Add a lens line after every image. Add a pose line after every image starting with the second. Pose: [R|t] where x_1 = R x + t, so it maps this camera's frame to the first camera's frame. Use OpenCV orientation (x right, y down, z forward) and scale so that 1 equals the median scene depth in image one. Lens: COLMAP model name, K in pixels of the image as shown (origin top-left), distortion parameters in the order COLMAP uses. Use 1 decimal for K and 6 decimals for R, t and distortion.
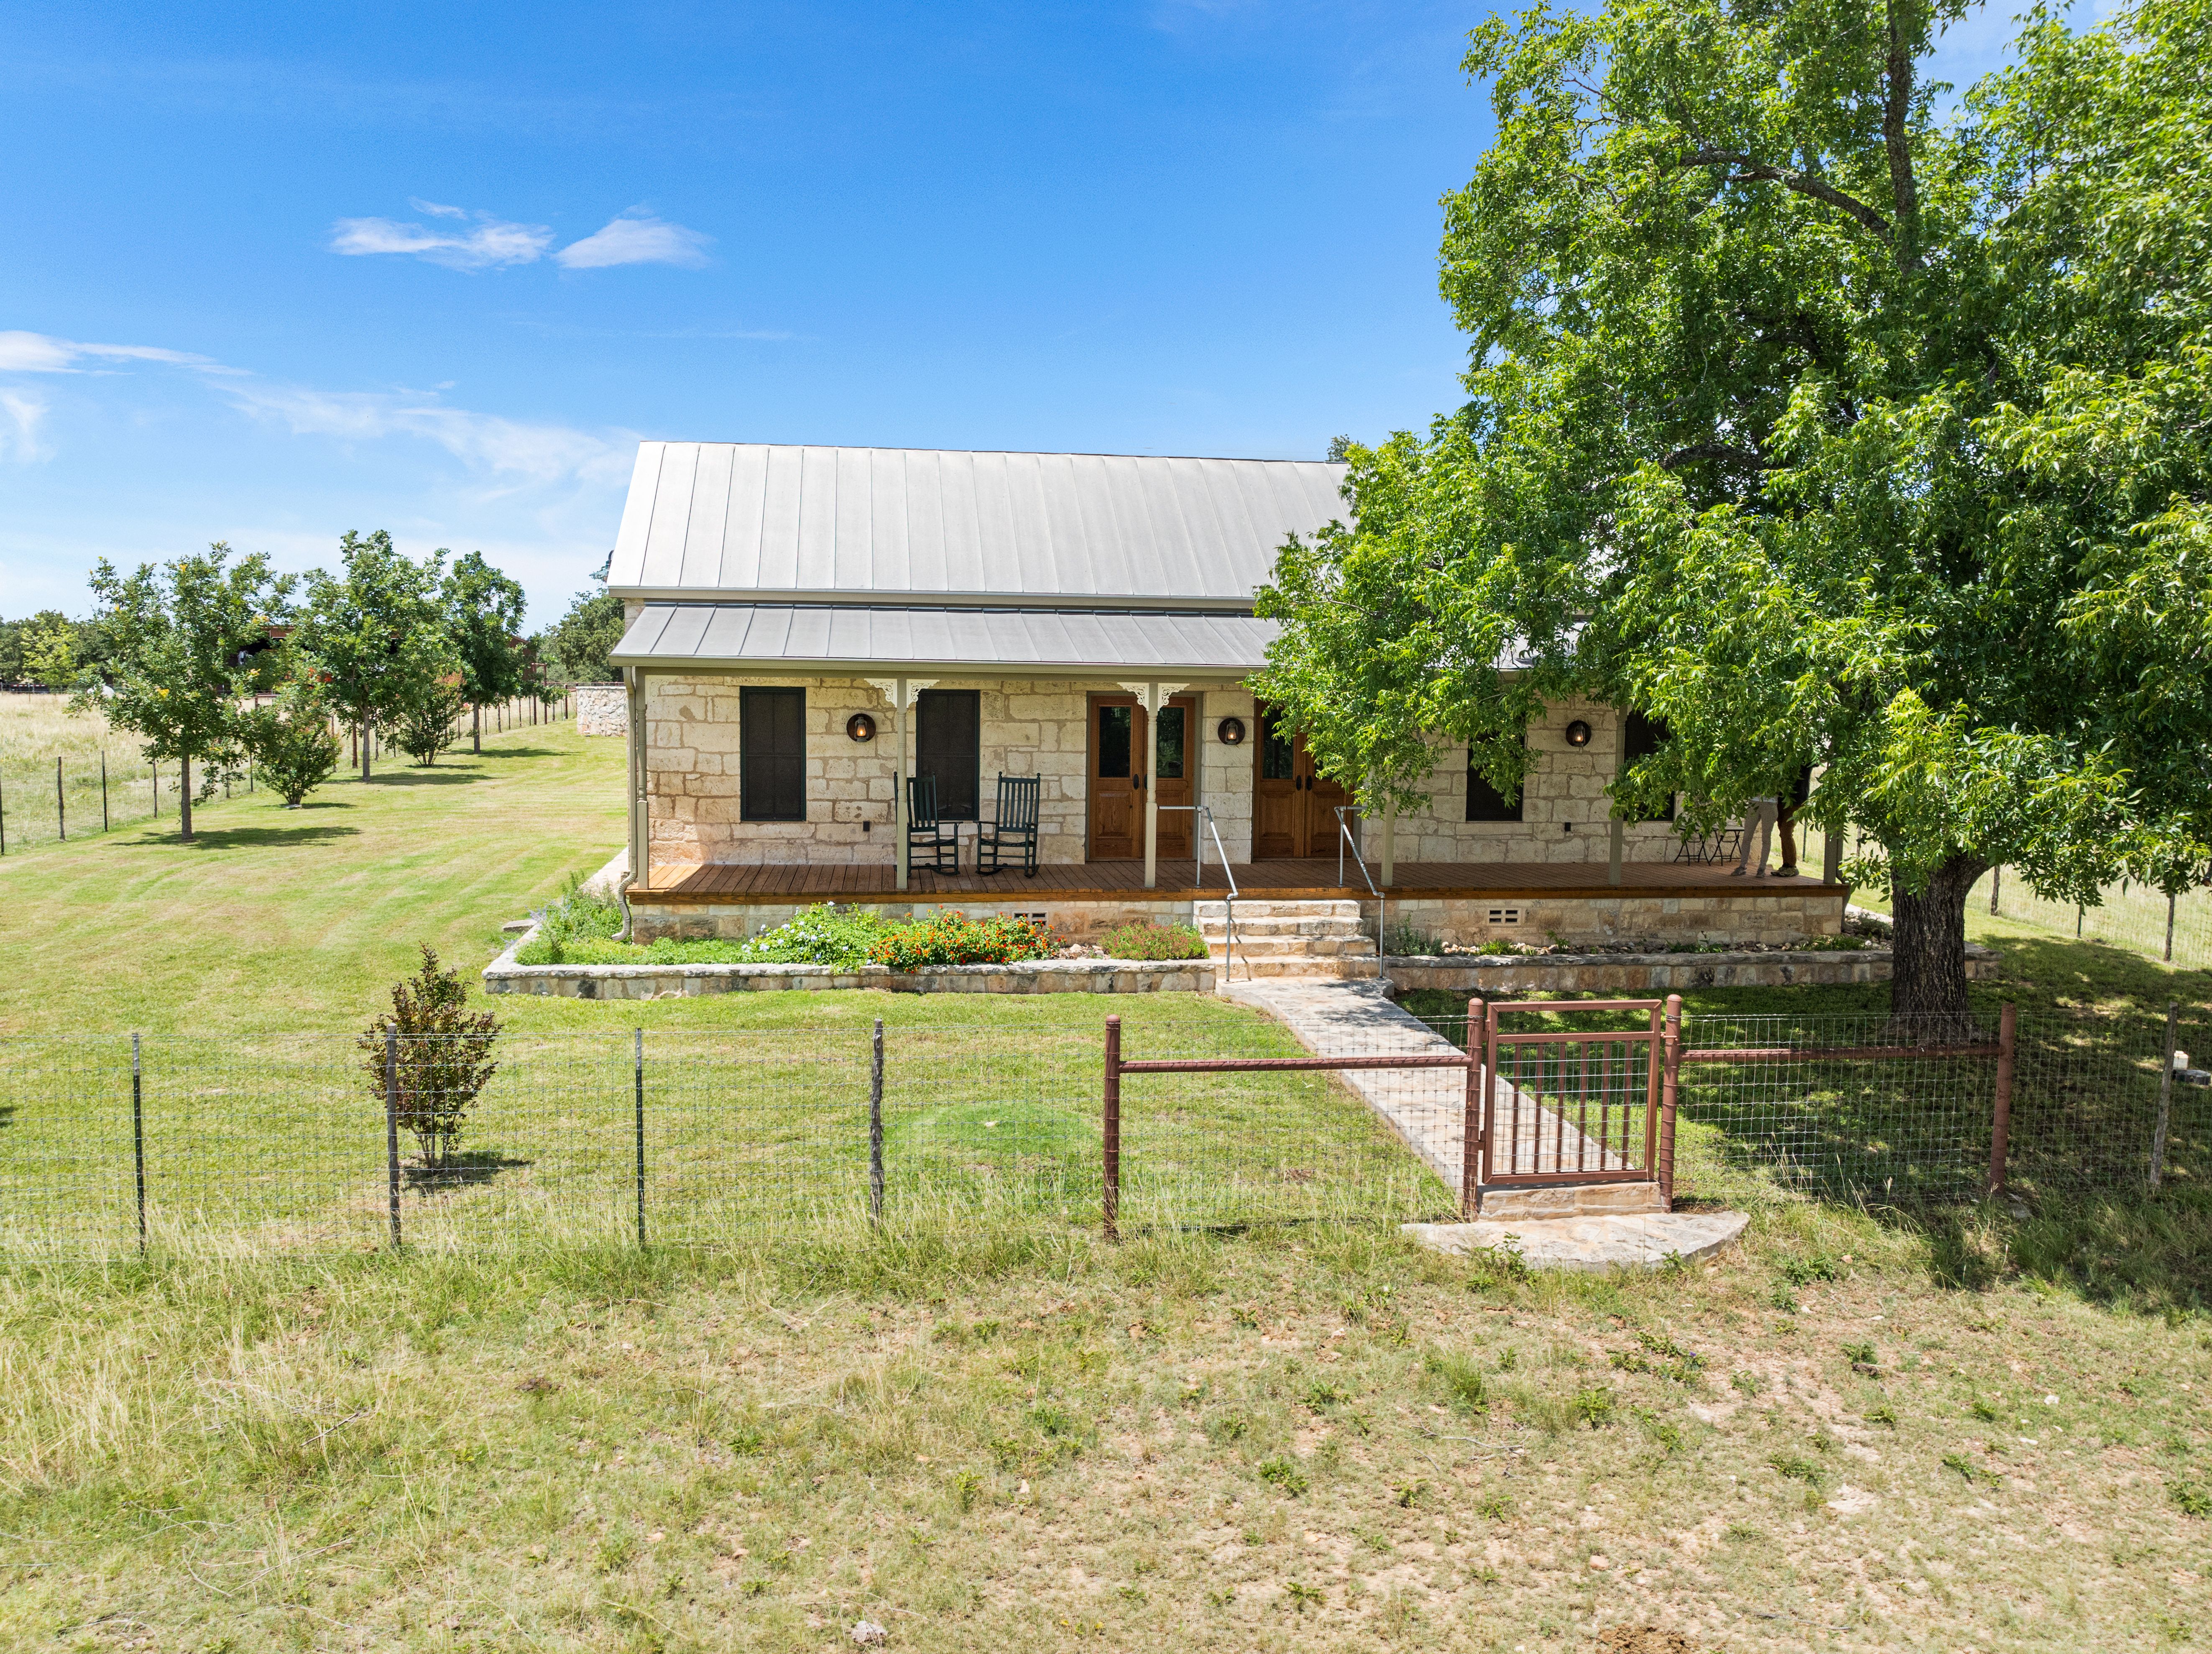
lens RADIAL K [[1586.7, 0, 1106.0], [0, 1586.7, 827.0], [0, 0, 1]] dist [-0.040344, -0.003845]
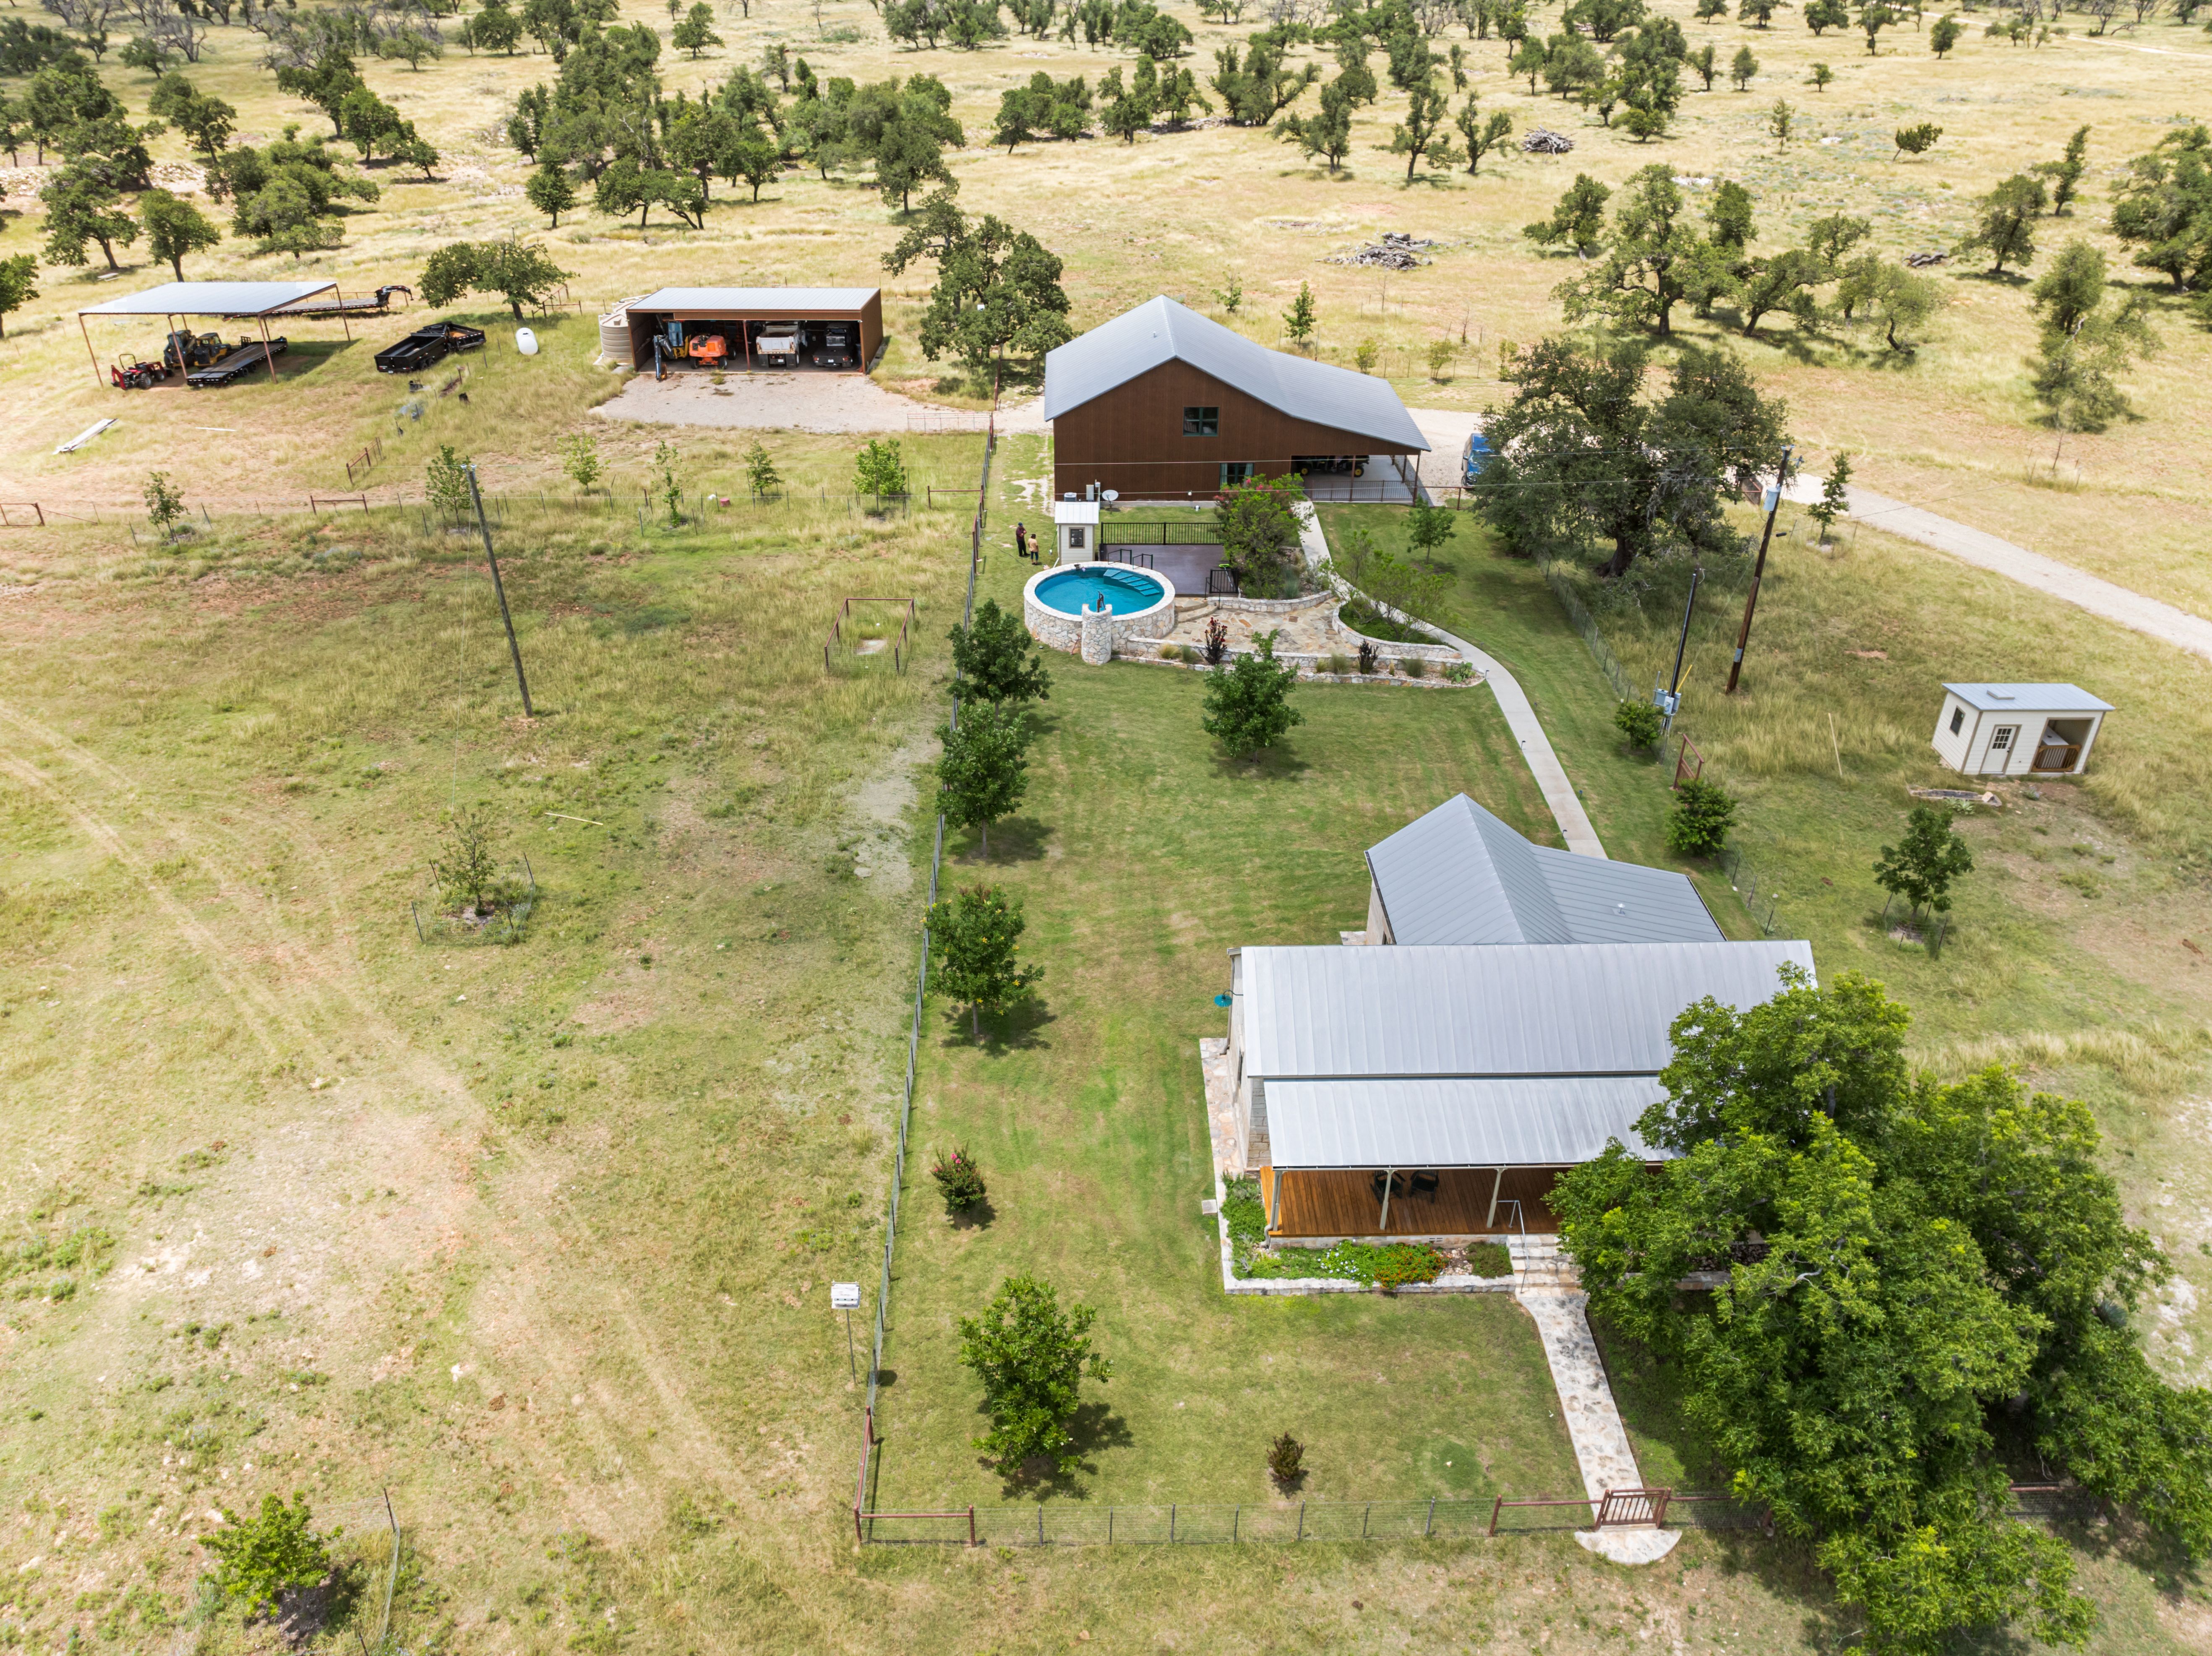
lens RADIAL K [[1554.9, 0, 1101.3], [0, 1554.9, 833.7], [0, 0, 1]] dist [-0.039945, 0.002348]
pose [[0.992289, 0.059261, -0.108865, -0.341276], [-0.003761, 0.892295, 0.451437, -1.584828], [0.123892, -0.447546, 0.885637, -0.854495]]
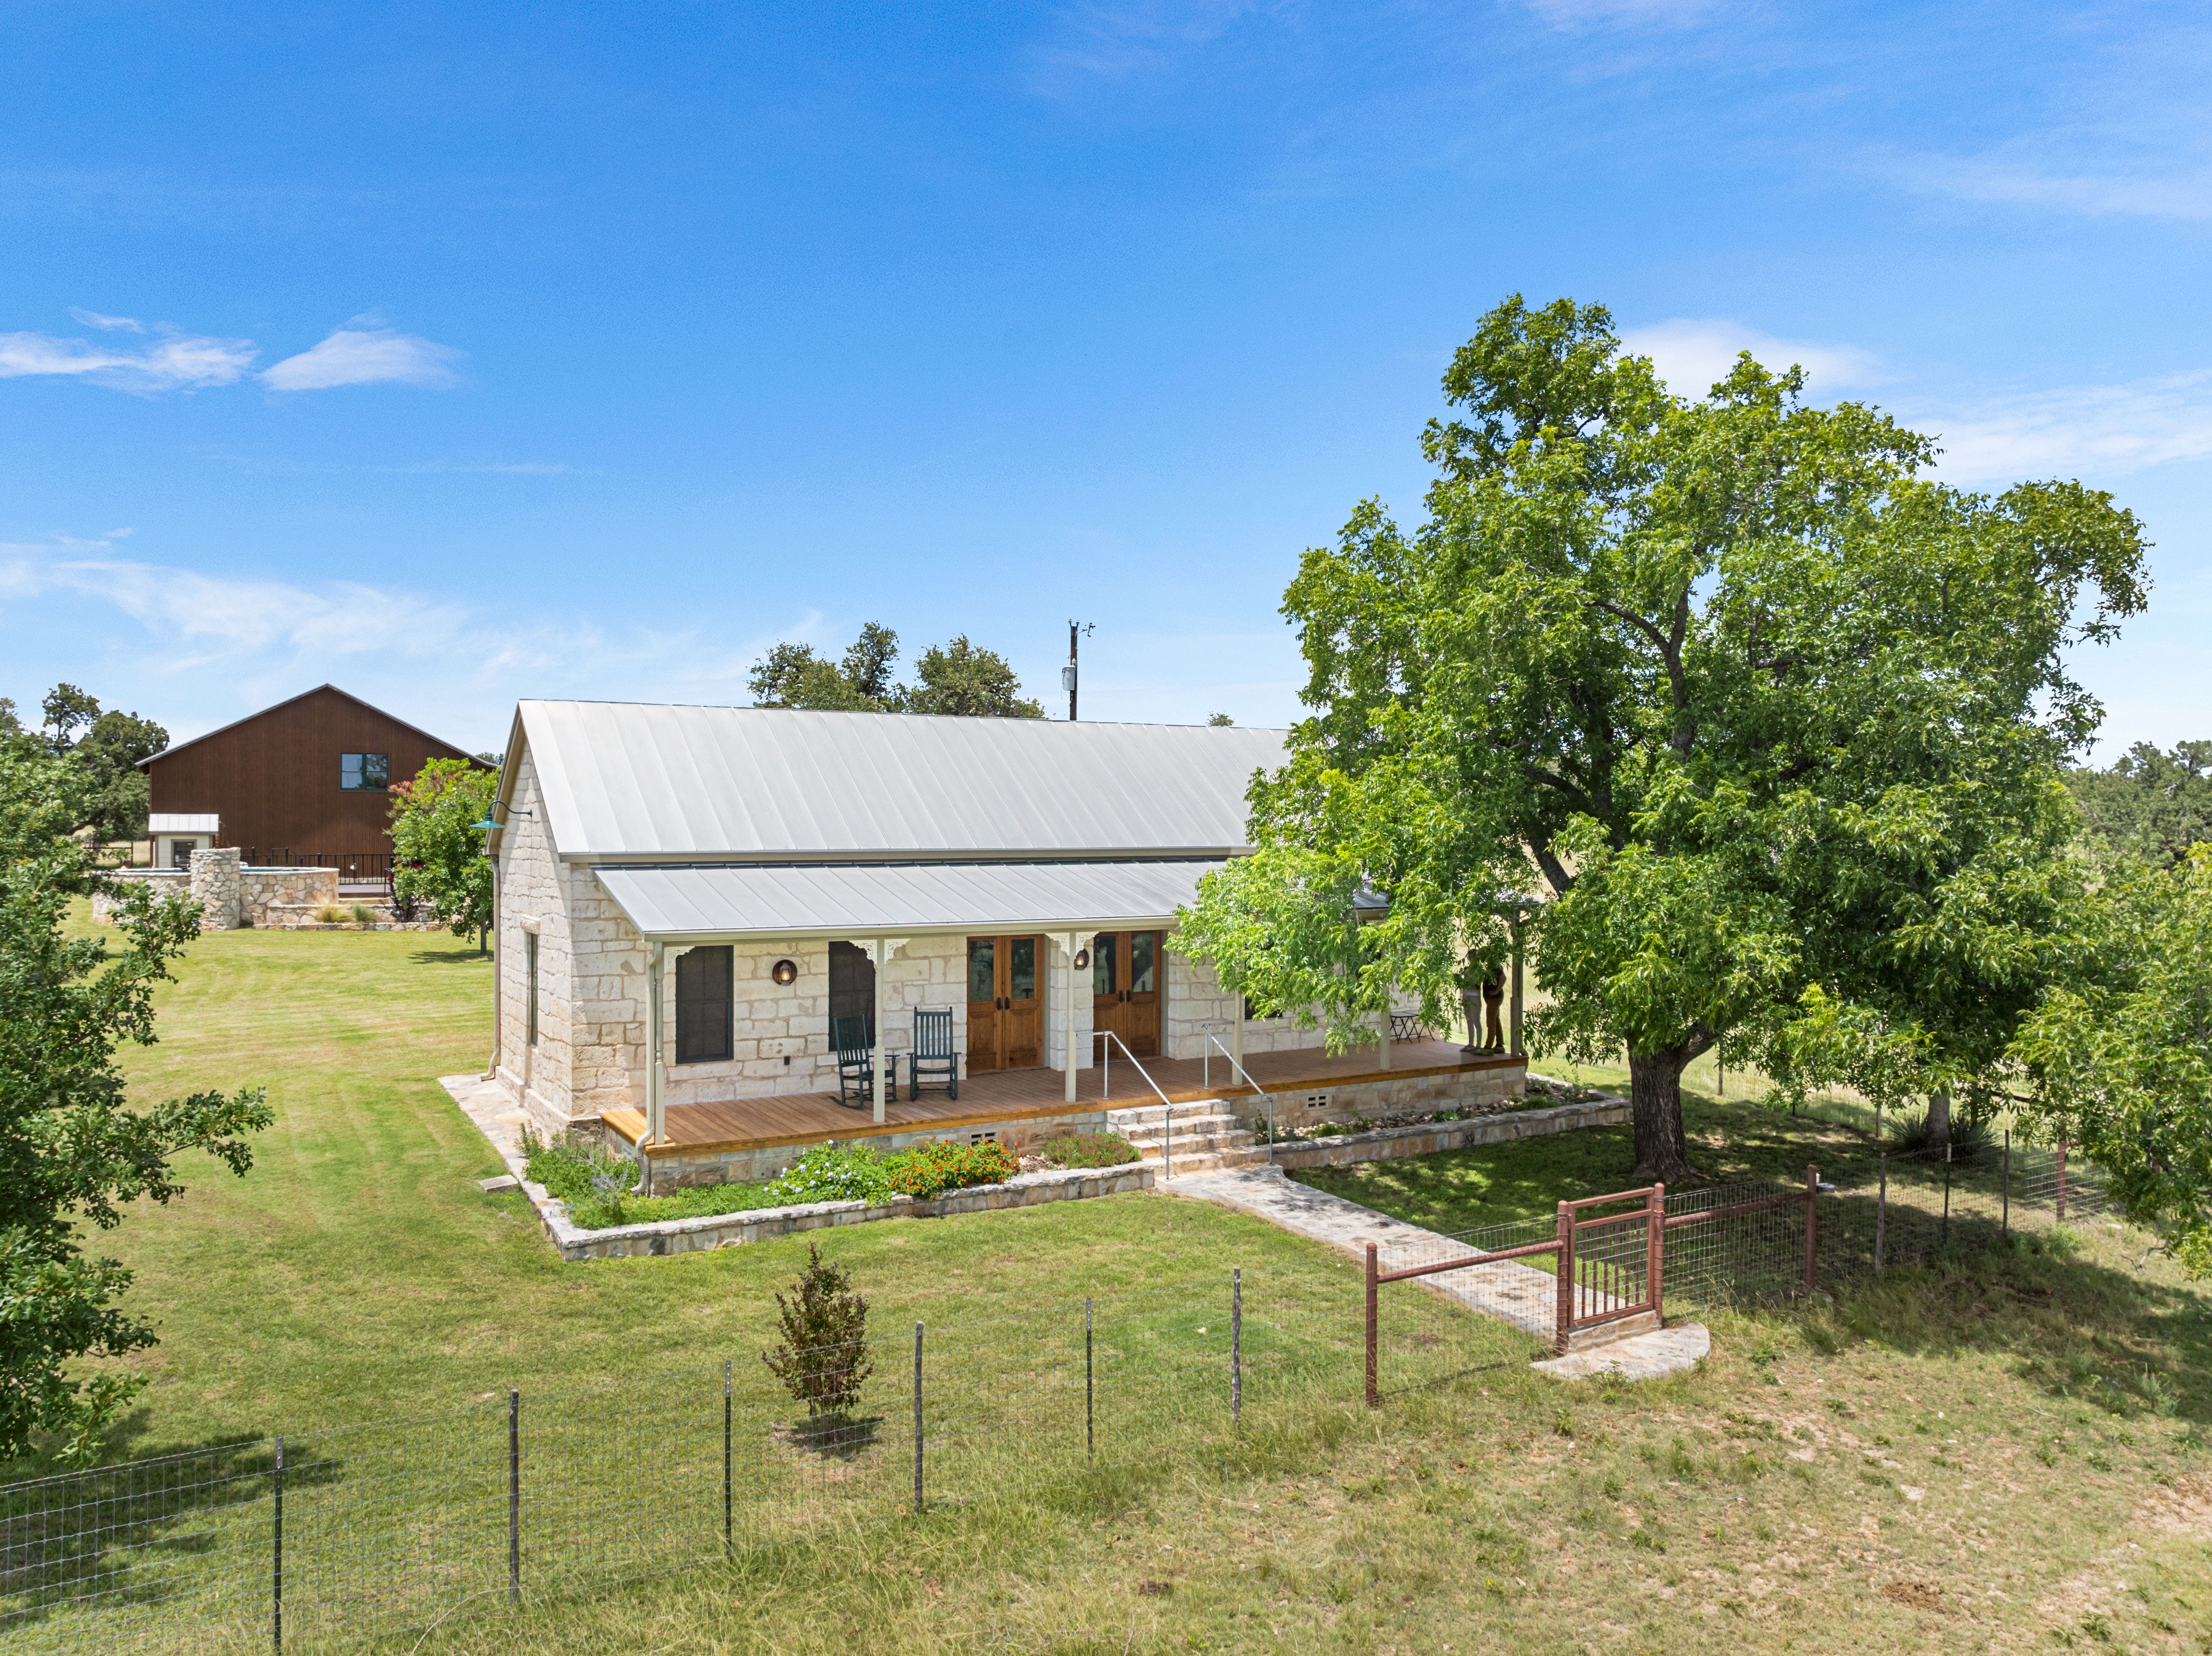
lens RADIAL K [[1554.9, 0, 1101.3], [0, 1554.9, 833.7], [0, 0, 1]] dist [-0.039945, 0.002348]
pose [[0.922484, -0.011750, 0.385856, -0.429360], [0.039992, 0.997067, -0.065247, -0.093139], [-0.383958, 0.075621, 0.920249, -0.108153]]
